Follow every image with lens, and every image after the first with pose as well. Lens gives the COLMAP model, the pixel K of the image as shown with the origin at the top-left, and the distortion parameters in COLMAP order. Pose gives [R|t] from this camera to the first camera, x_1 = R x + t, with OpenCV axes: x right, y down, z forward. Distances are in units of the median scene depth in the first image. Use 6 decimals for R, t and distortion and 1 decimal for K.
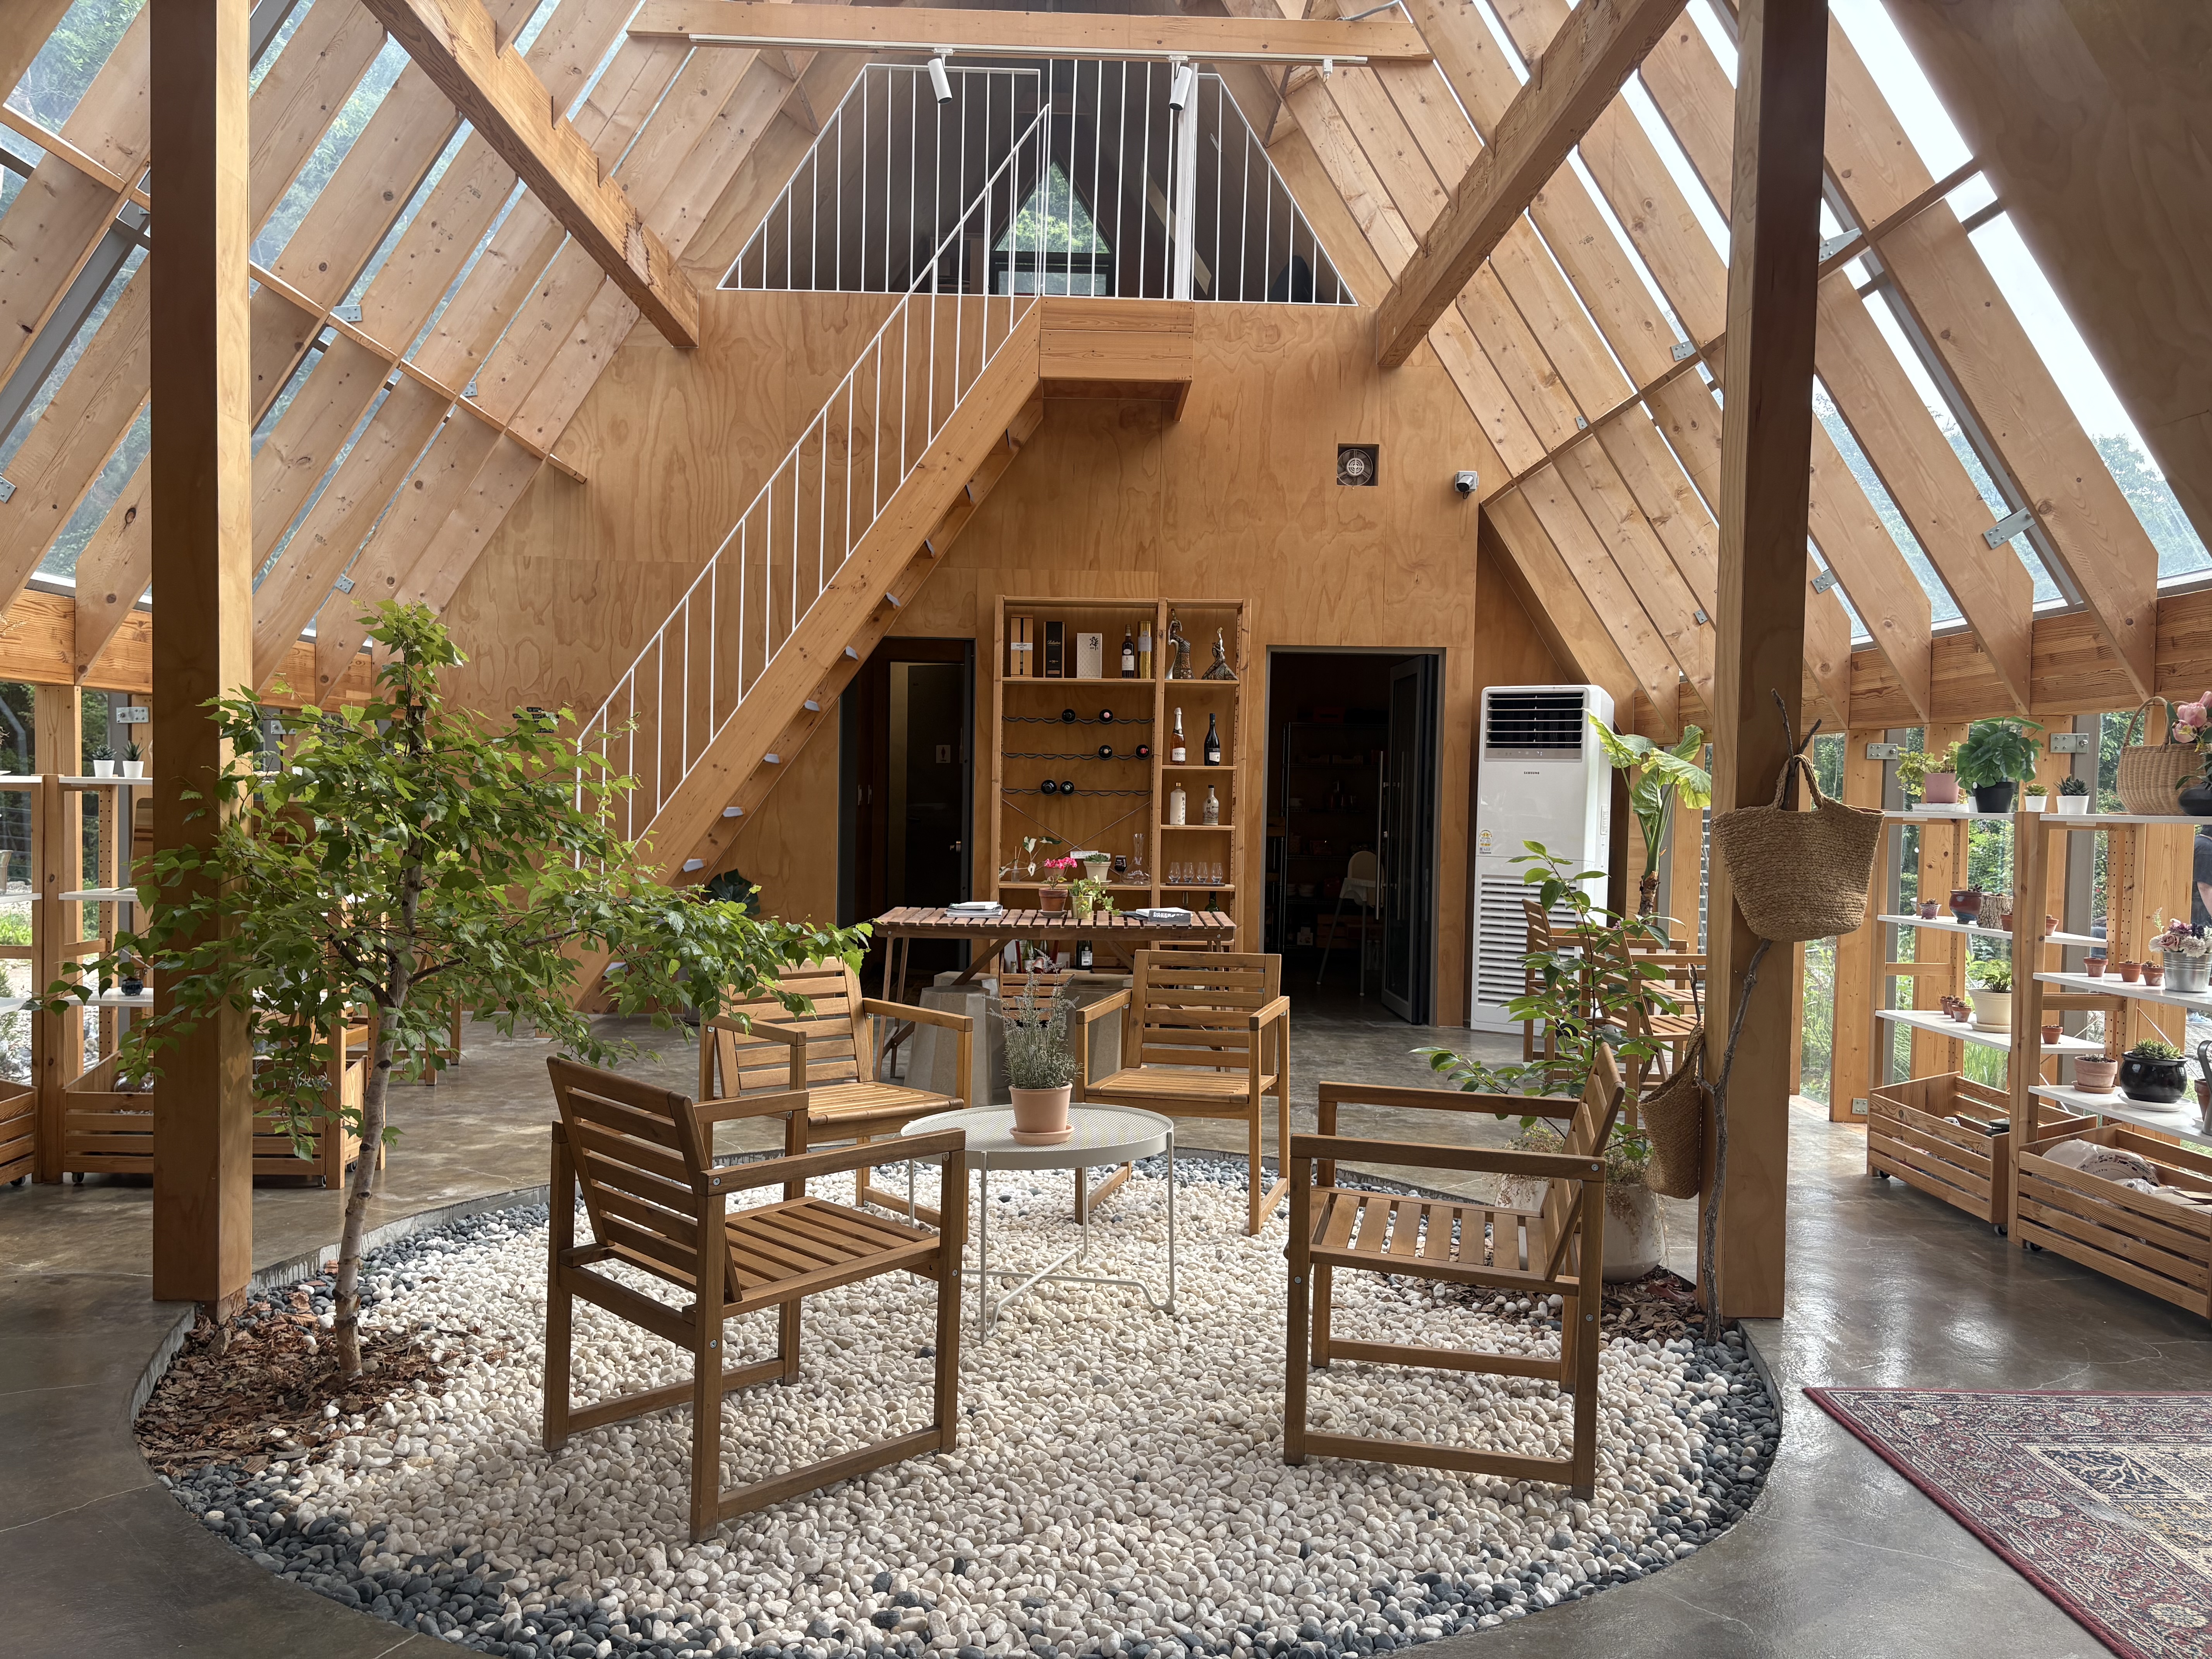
lens RADIAL K [[1656.6, 0, 1109.1], [0, 1656.6, 834.7], [0, 0, 1]] dist [0.023610, -0.034447]
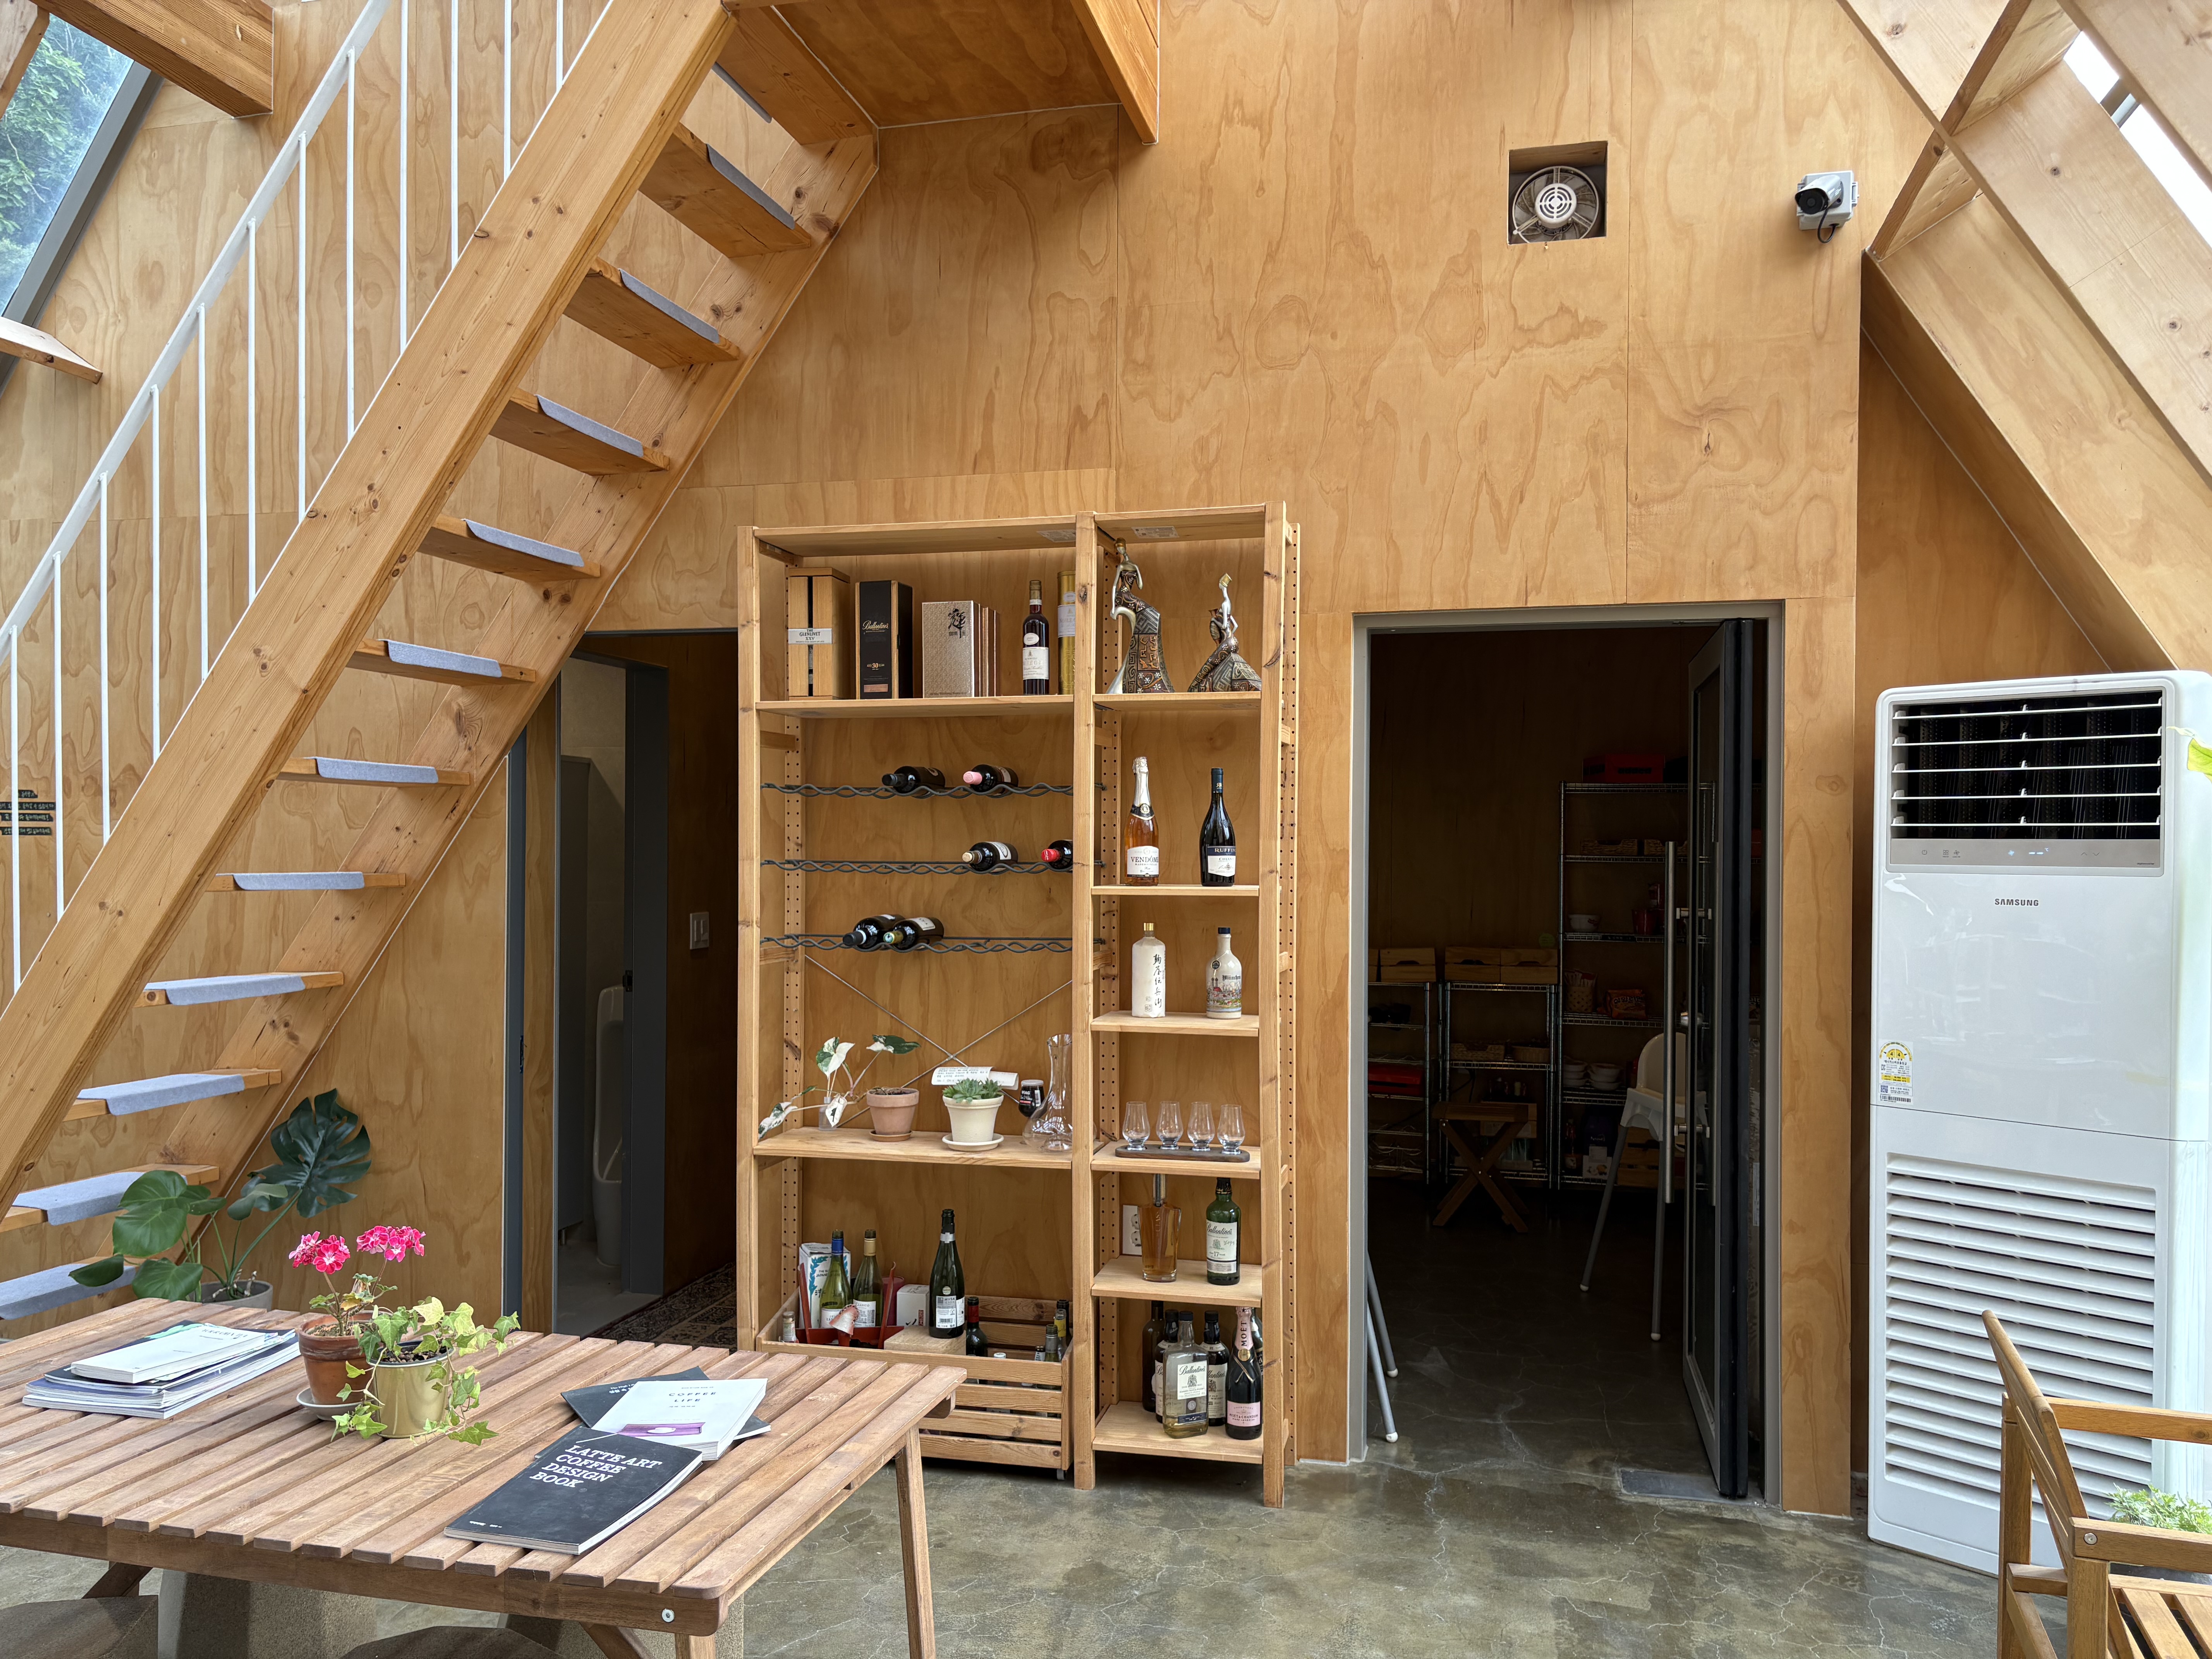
lens RADIAL K [[1656.6, 0, 1102.7], [0, 1656.6, 829.7], [0, 0, 1]] dist [0.023610, -0.034447]
pose [[0.964115, -0.013387, -0.265146, 0.149728], [0.001248, 0.998945, -0.045897, -0.036115], [0.265480, 0.043919, 0.963115, 0.560141]]
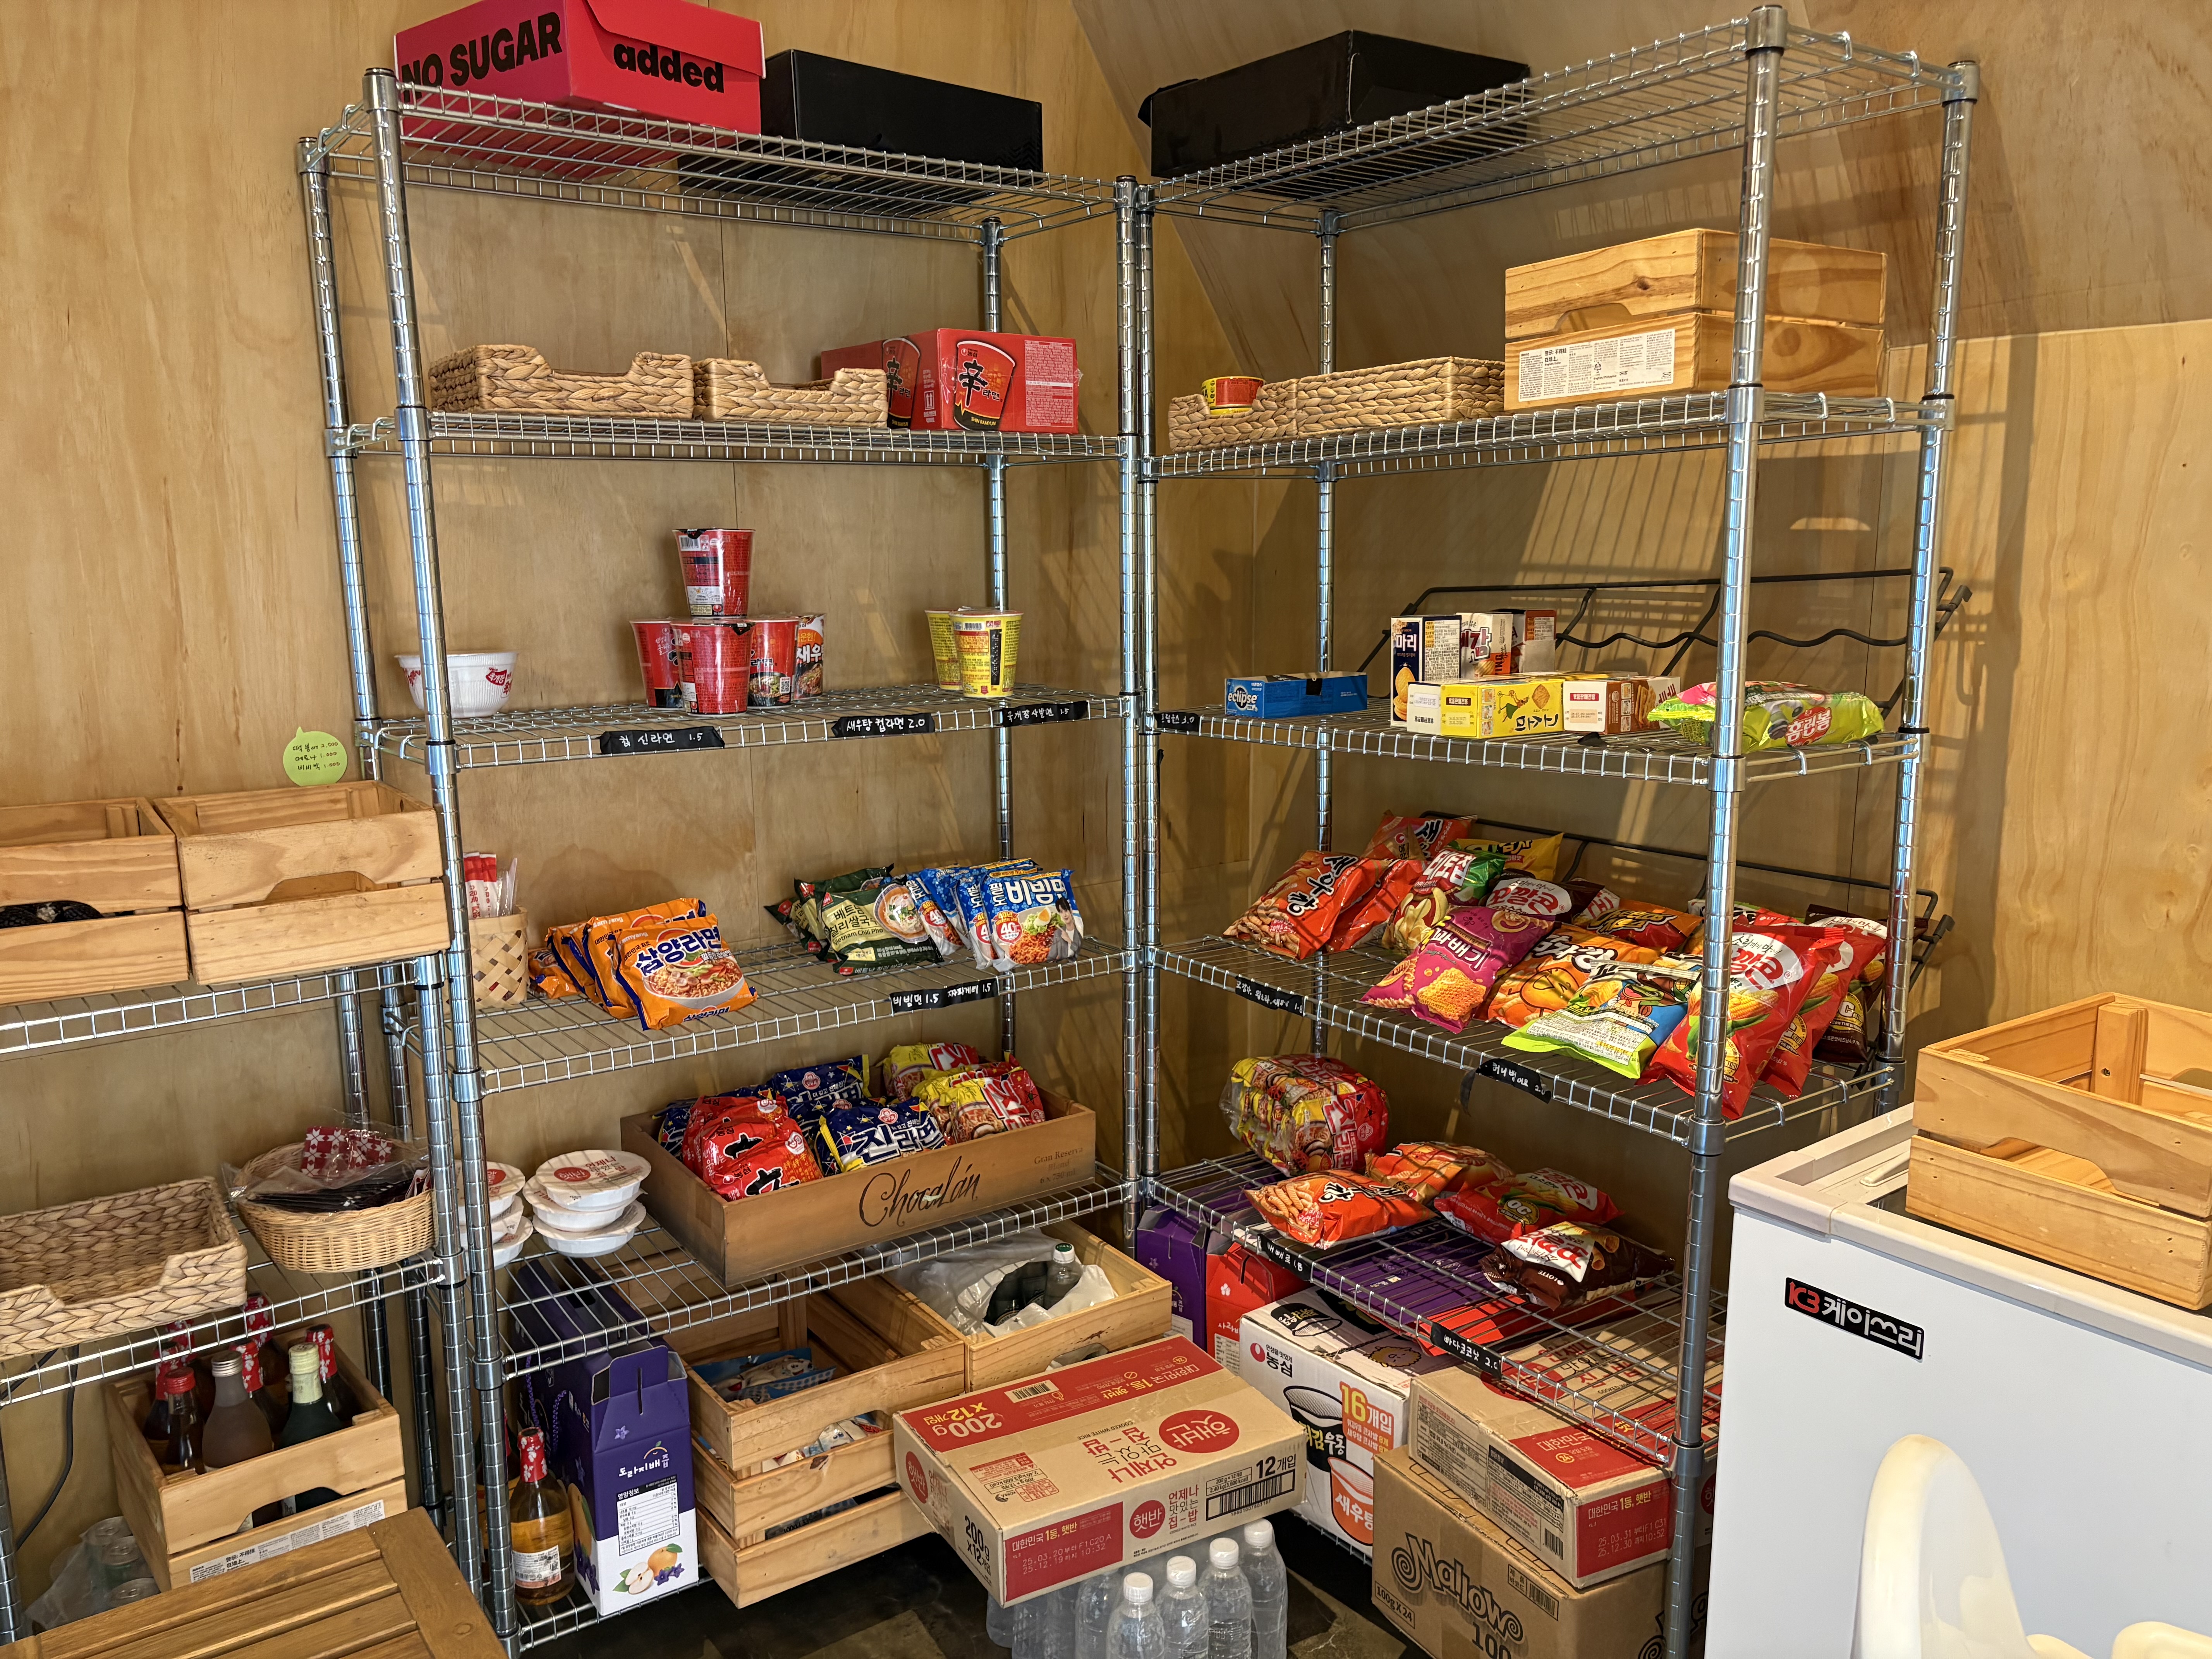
lens RADIAL K [[1656.6, 0, 1103.5], [0, 1656.6, 832.2], [0, 0, 1]] dist [0.023610, -0.034447]
pose [[0.823431, -0.127952, 0.552802, 0.125453], [0.042670, 0.985448, 0.164532, -0.038819], [-0.565810, -0.111893, 0.816908, 0.899382]]
